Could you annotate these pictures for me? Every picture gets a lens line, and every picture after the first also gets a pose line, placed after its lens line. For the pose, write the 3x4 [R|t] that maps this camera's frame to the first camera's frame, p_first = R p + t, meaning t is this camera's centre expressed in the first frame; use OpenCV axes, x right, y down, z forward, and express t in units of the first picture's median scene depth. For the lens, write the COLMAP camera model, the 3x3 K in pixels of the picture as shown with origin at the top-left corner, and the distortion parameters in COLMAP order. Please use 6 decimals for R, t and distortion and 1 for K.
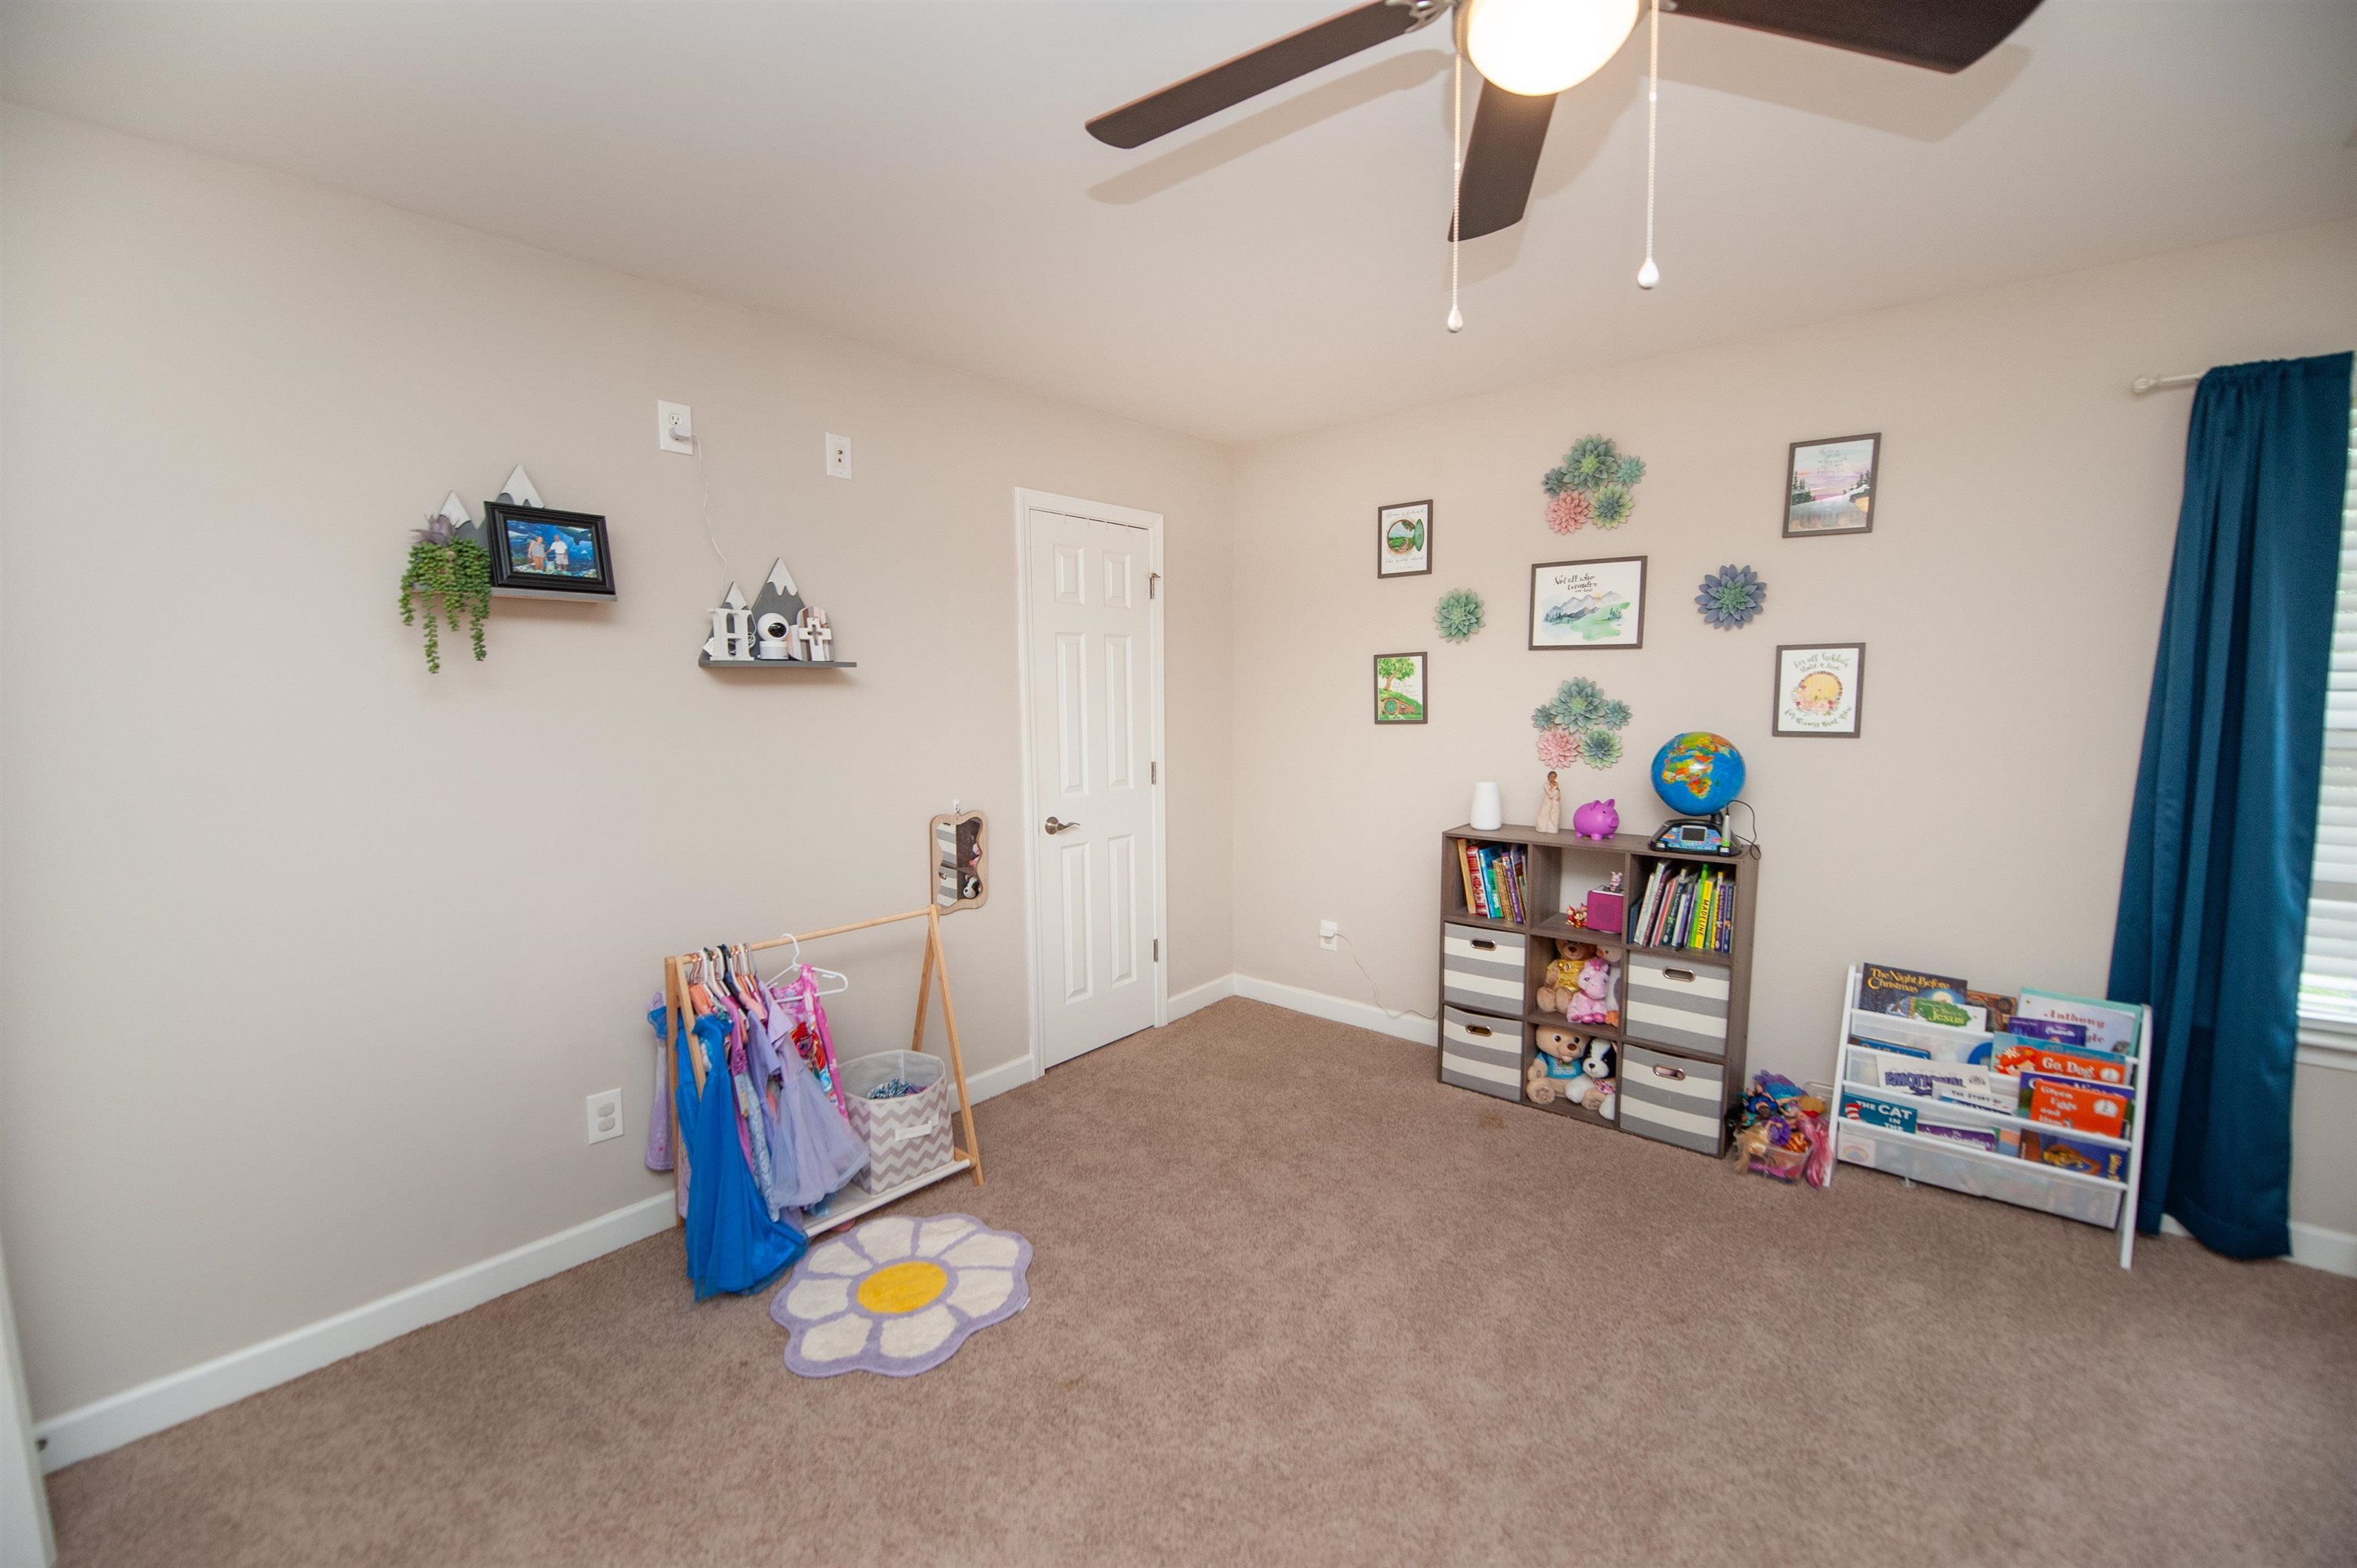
lens RADIAL K [[933.3, 0, 1171.3], [0, 933.3, 795.1], [0, 0, 1]] dist [-0.016277, -0.000099]
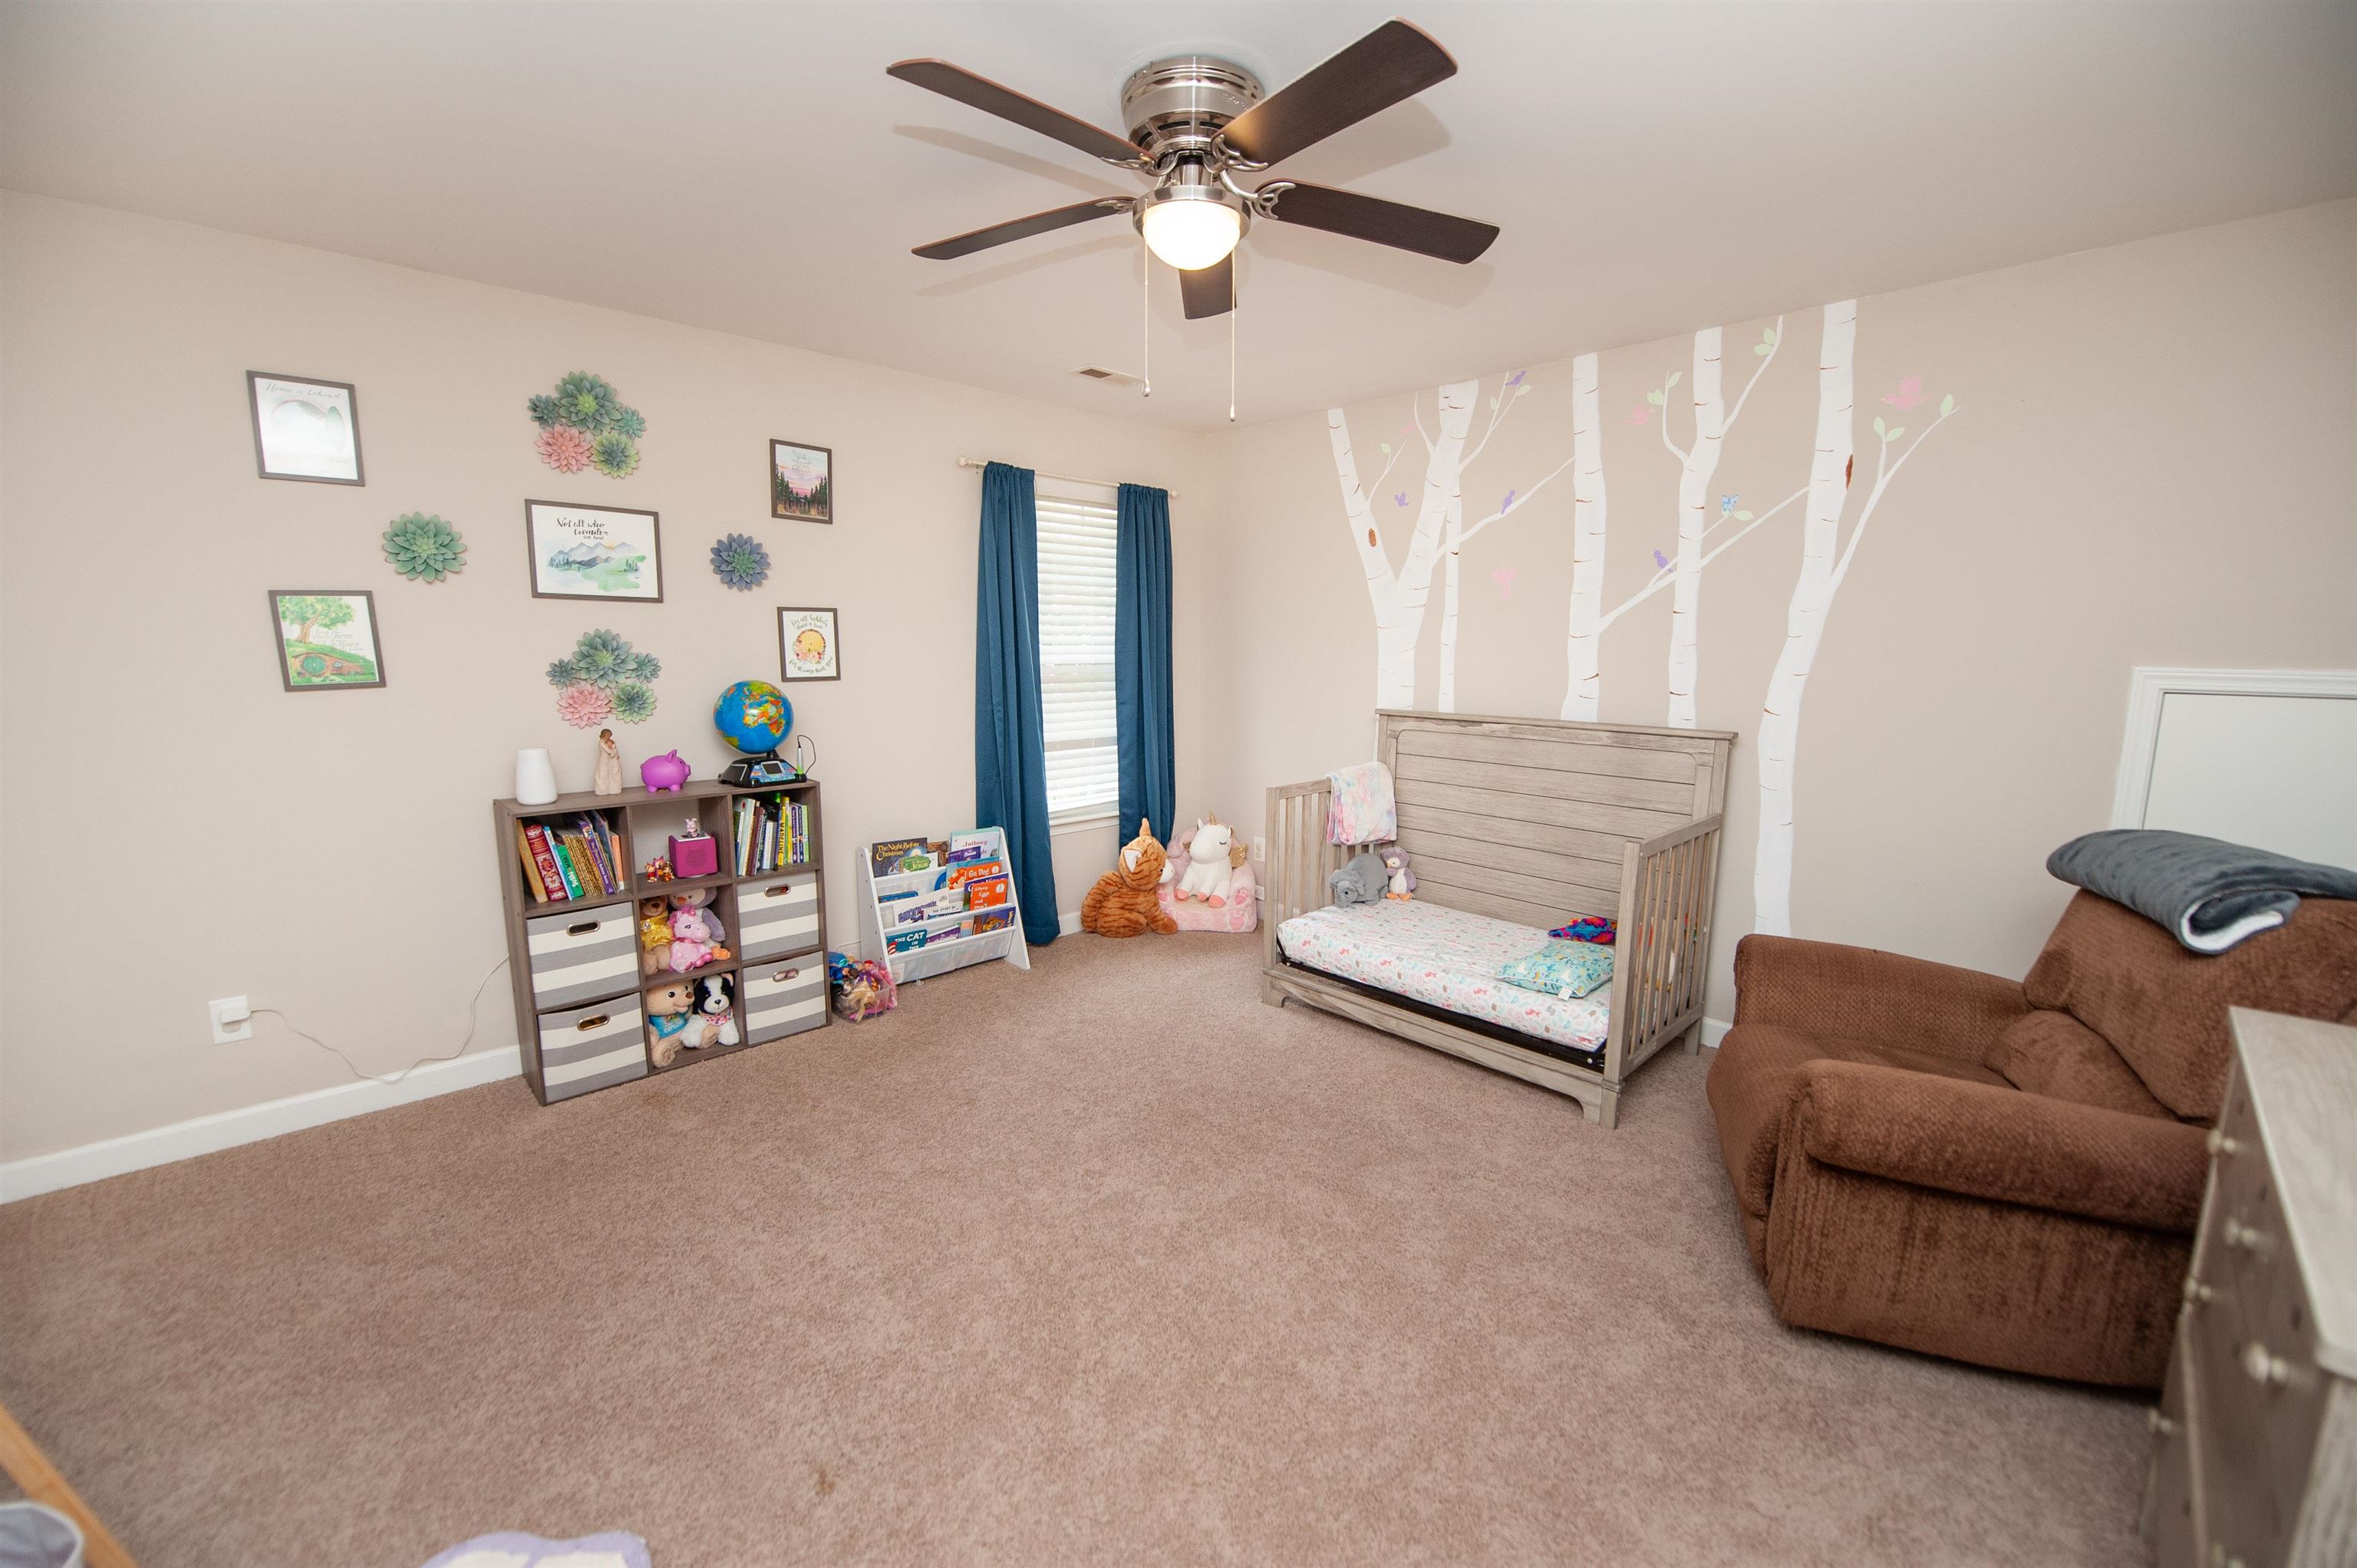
lens RADIAL K [[937.2, 0, 1191.9], [0, 937.2, 802.9], [0, 0, 1]] dist [-0.017604, -0.002085]
pose [[0.088983, -0.158538, 0.983335, -0.498584], [0.104866, 0.983256, 0.149036, -0.031870], [-0.990497, 0.089857, 0.104118, 0.332064]]
